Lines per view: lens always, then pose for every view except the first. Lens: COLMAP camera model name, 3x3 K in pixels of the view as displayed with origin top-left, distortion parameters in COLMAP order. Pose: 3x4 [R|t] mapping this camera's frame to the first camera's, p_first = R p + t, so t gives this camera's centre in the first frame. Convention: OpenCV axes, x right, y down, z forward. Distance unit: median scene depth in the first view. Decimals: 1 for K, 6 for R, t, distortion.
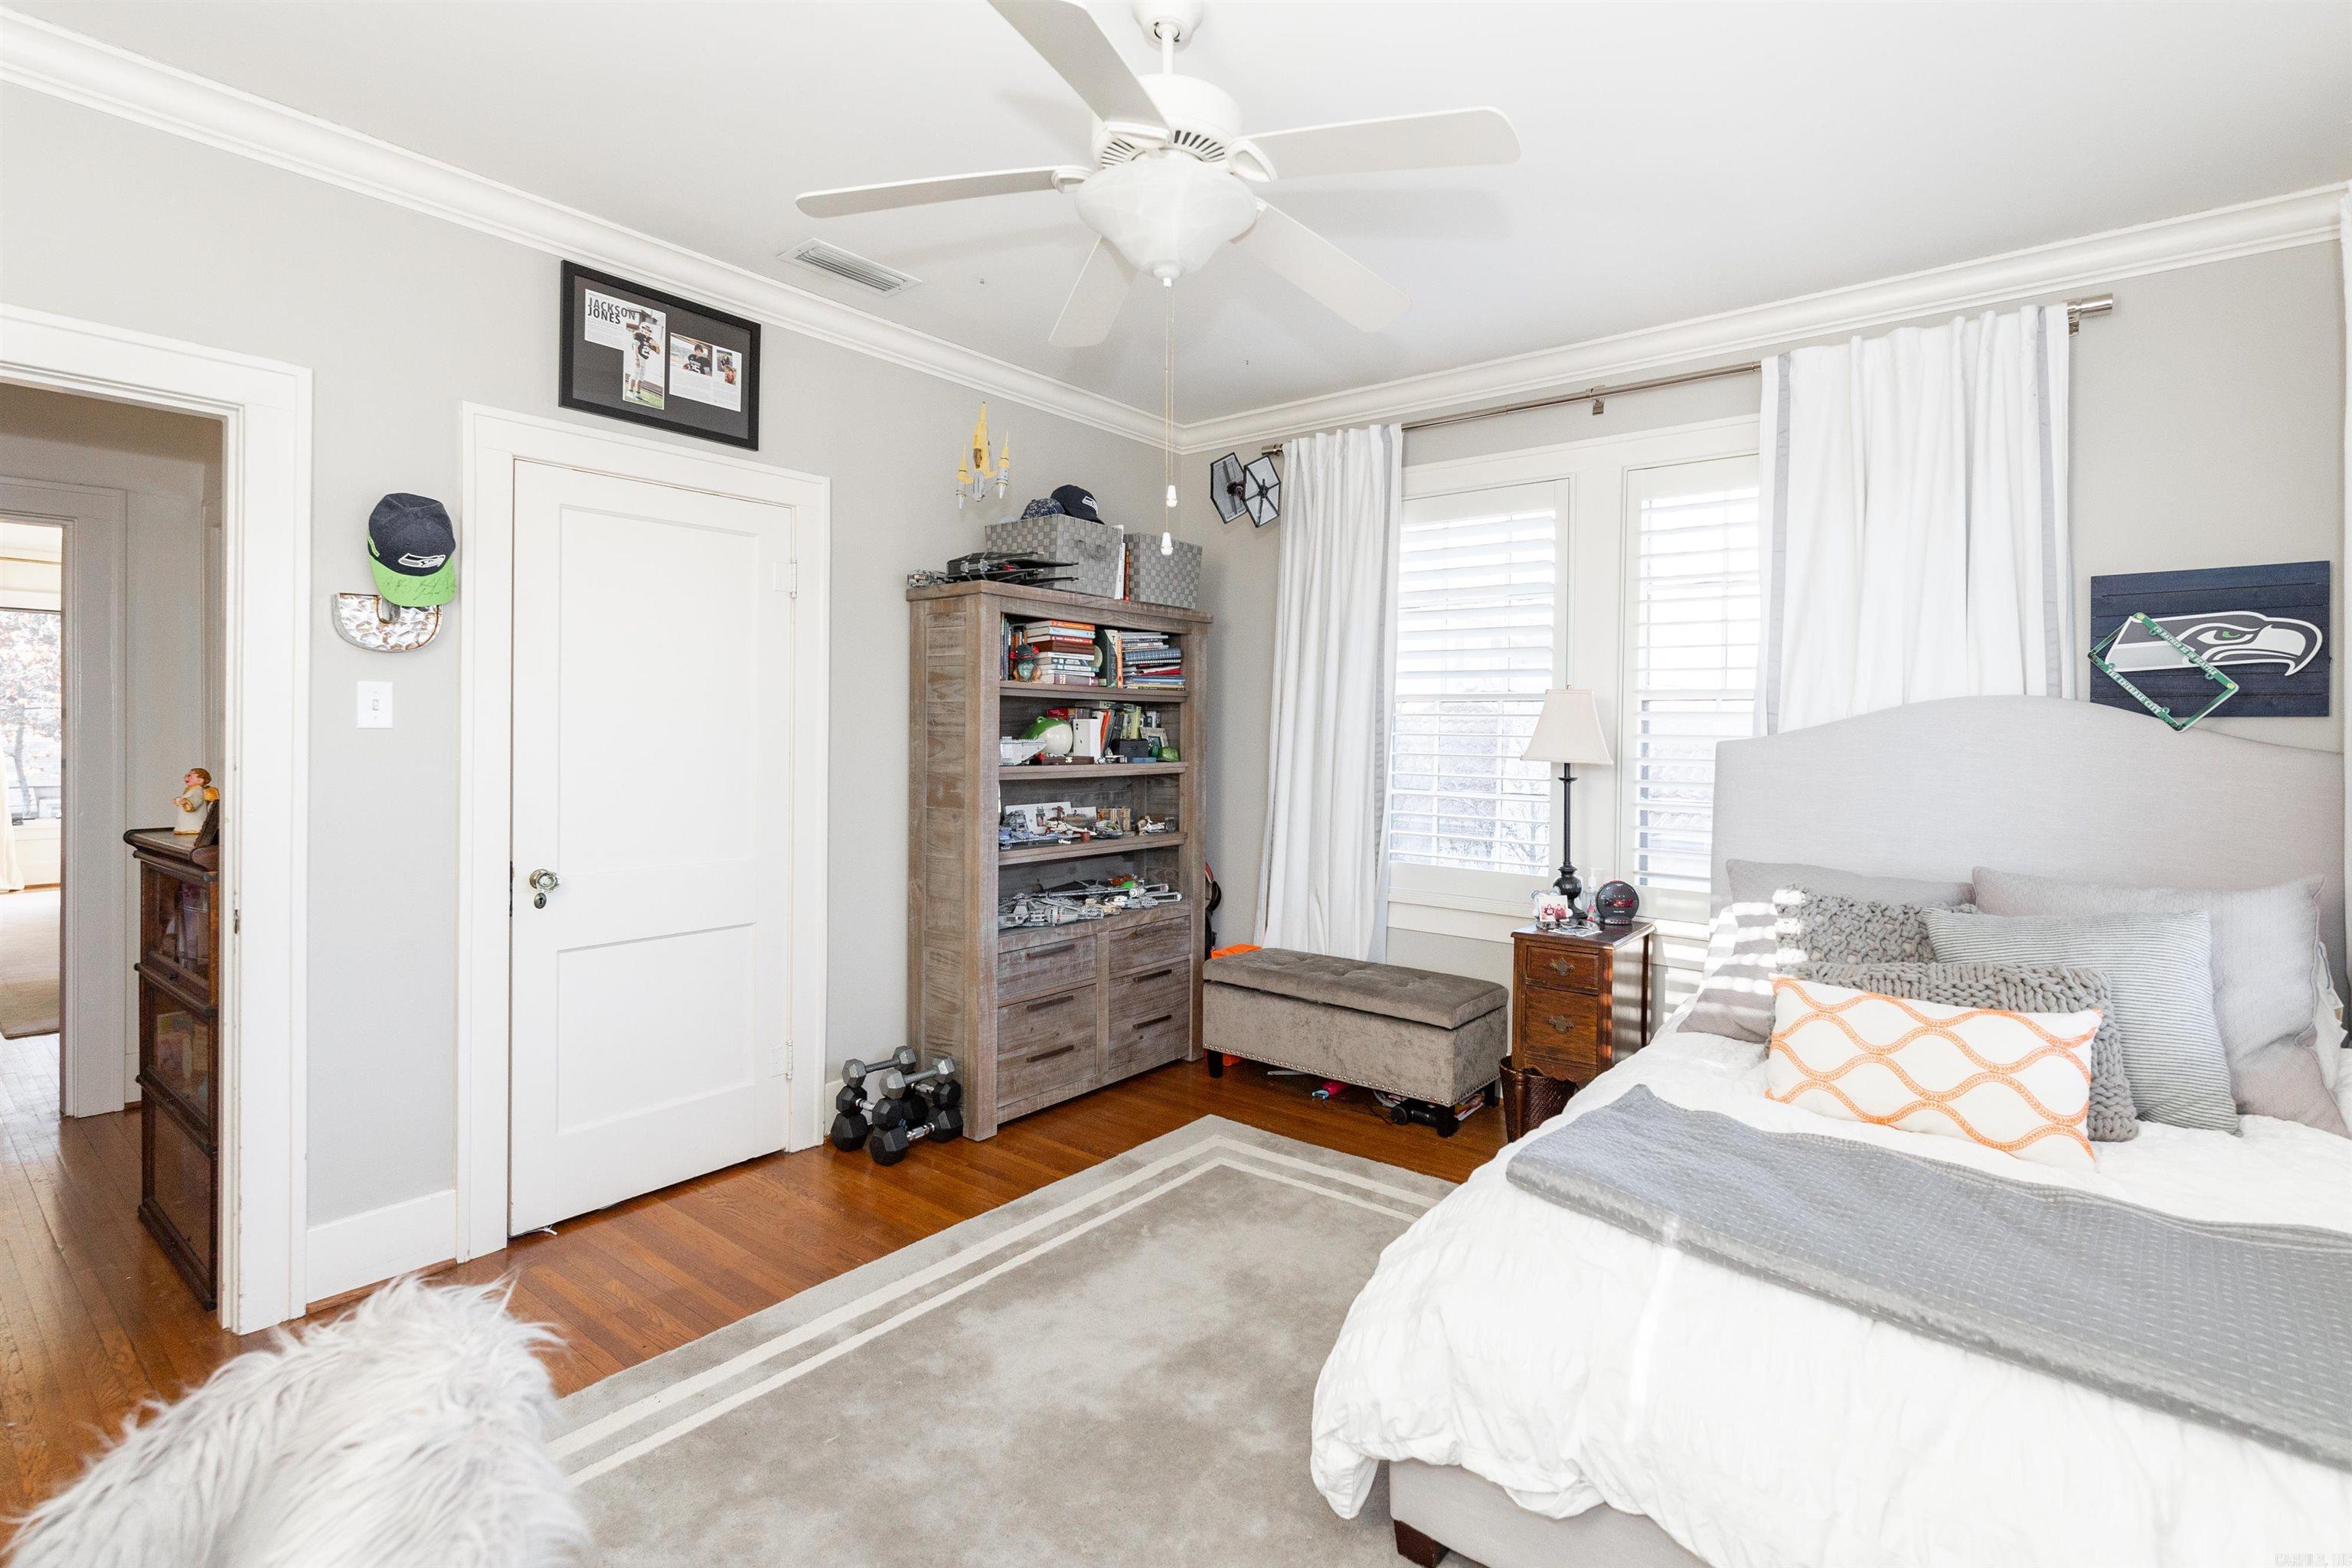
lens RADIAL K [[1071.8, 0, 1220.3], [0, 1071.8, 750.3], [0, 0, 1]] dist [0.001012, 0.000118]
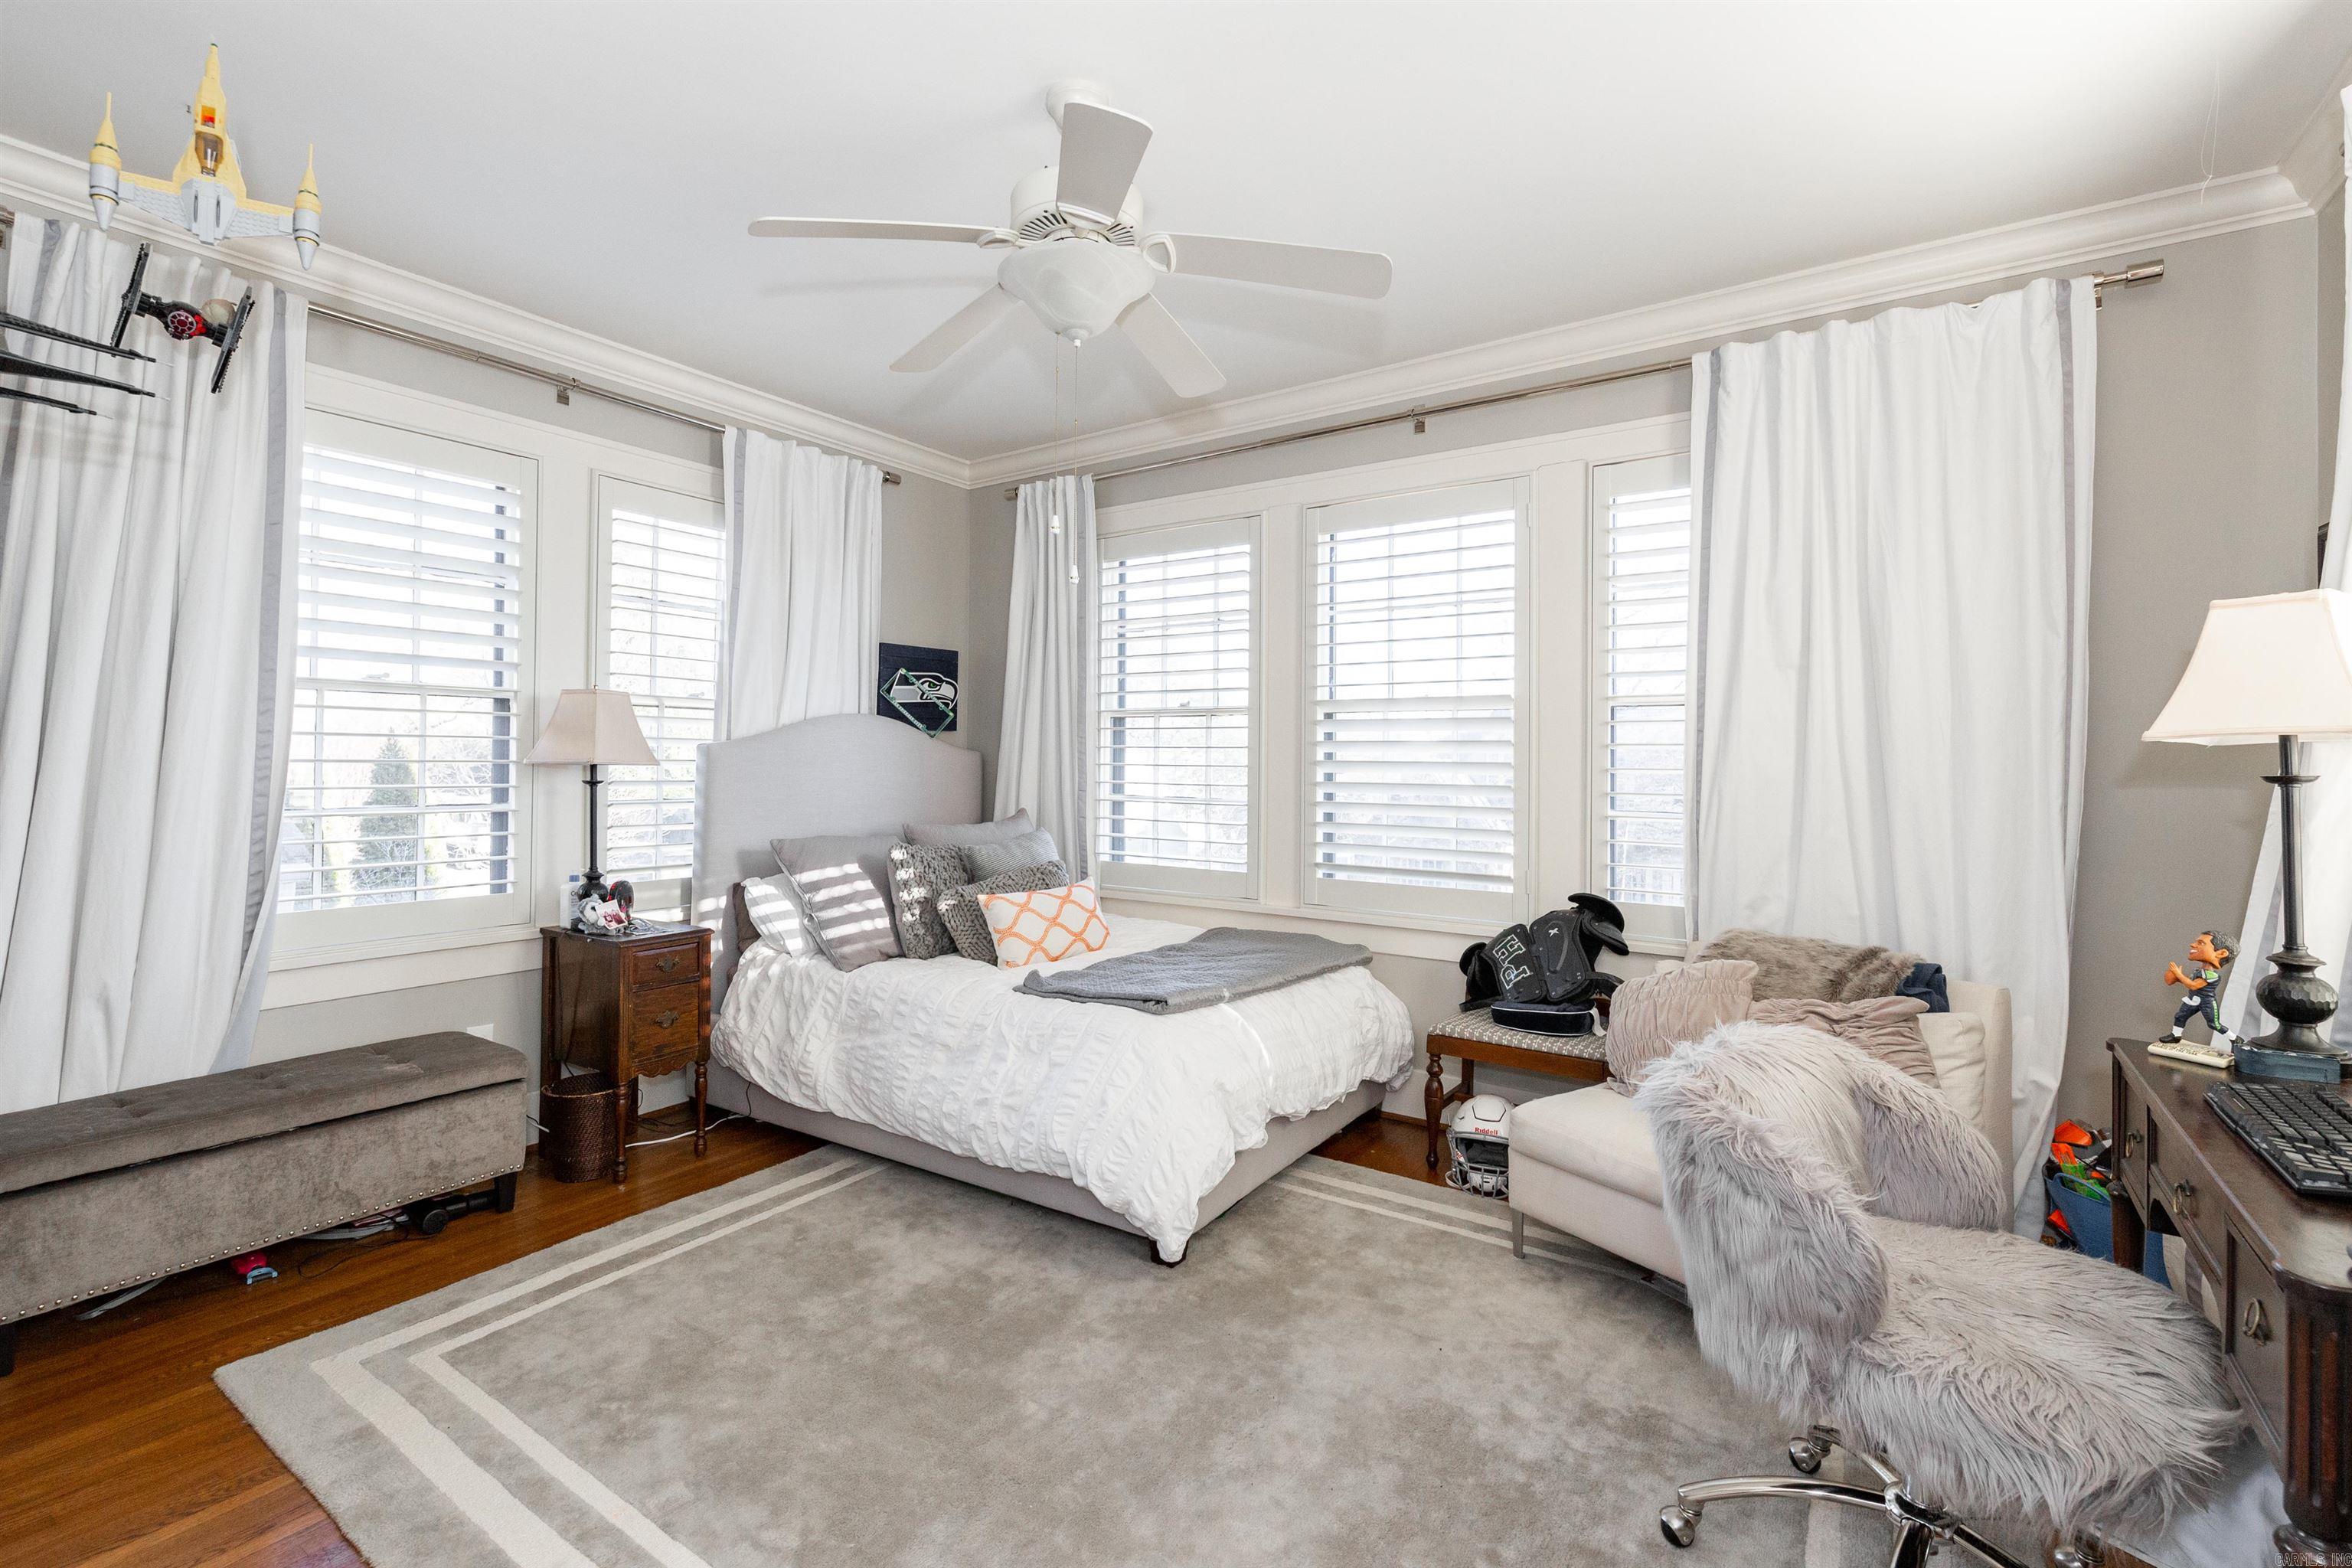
lens RADIAL K [[1026.6, 0, 1180.1], [0, 1026.6, 770.2], [0, 0, 1]] dist [0.005077, -0.002138]
pose [[-0.046025, -0.023955, 0.998653, -0.681016], [0.009426, 0.999658, 0.024413, -0.001863], [-0.998896, 0.010536, -0.045783, 0.555627]]
